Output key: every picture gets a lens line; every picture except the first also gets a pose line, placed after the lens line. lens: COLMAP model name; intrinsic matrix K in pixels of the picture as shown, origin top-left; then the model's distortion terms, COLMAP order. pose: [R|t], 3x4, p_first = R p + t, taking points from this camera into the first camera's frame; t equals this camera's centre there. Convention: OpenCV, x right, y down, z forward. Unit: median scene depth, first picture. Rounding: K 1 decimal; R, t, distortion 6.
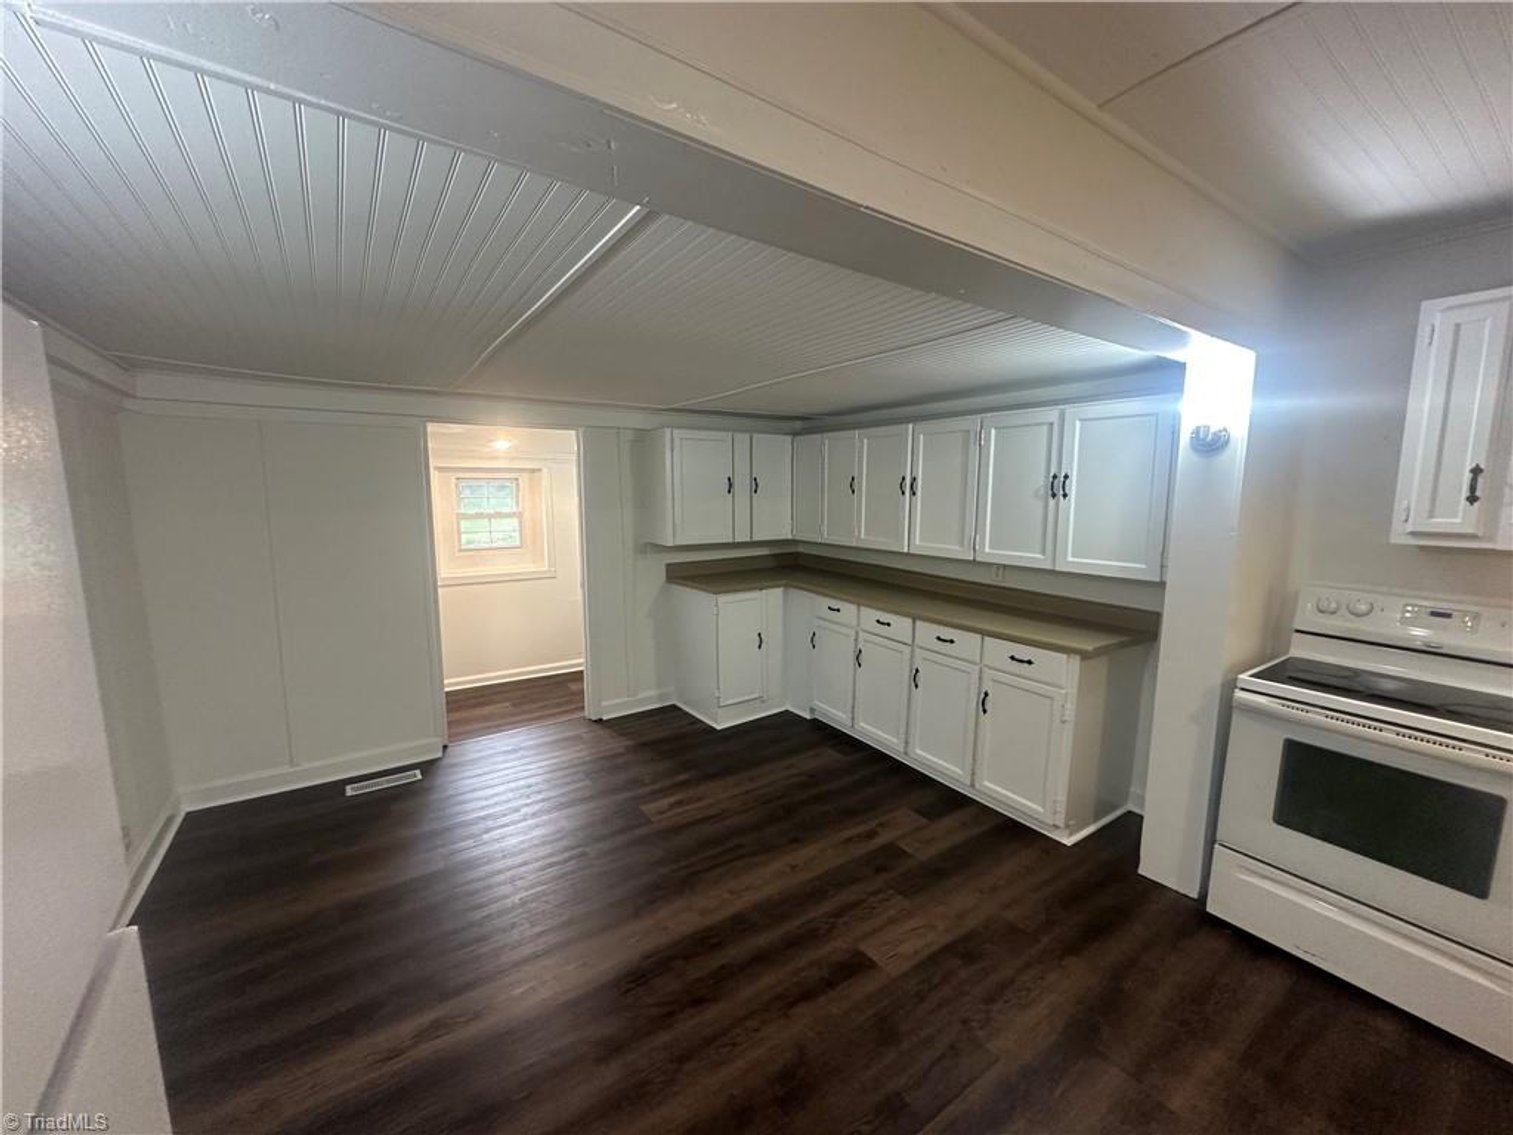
lens RADIAL K [[600.4, 0, 758.3], [0, 600.4, 569.9], [0, 0, 1]] dist [0.000899, 0.000027]
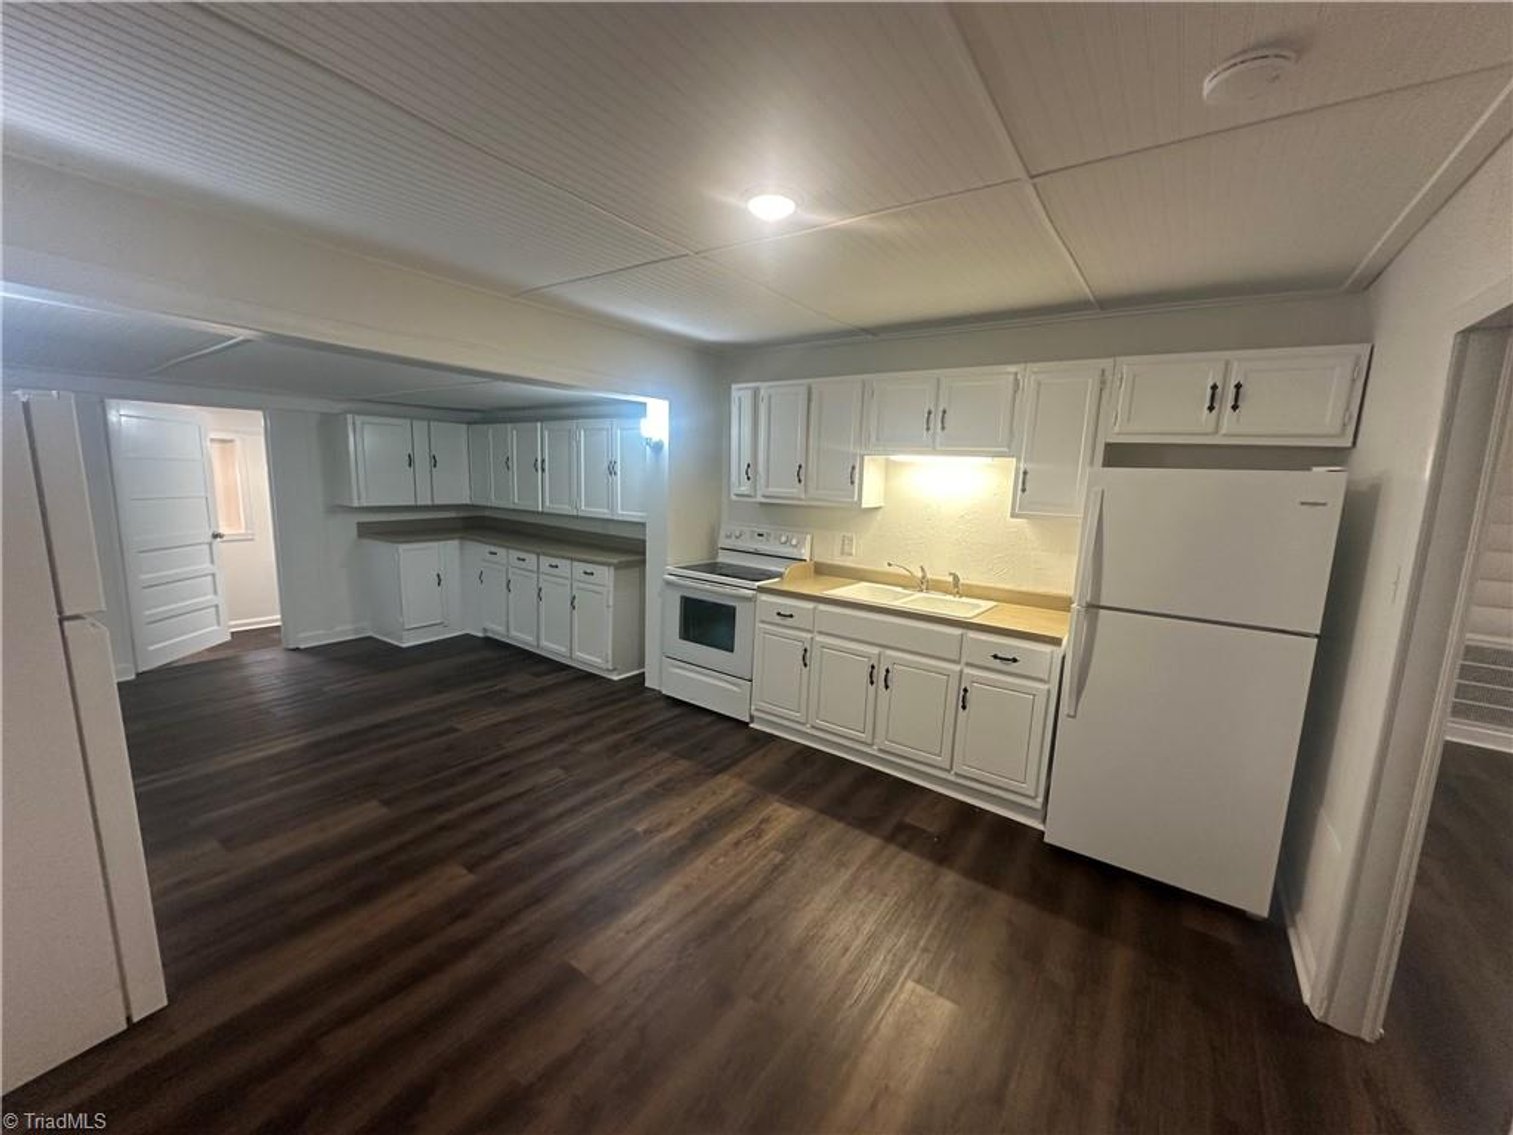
lens RADIAL K [[600.4, 0, 752.2], [0, 600.4, 567.9], [0, 0, 1]] dist [0.000899, 0.000027]
pose [[0.941082, -0.027651, 0.337047, 0.239840], [0.017607, 0.999306, 0.032820, 0.070518], [-0.337721, -0.024952, 0.940916, -0.553365]]
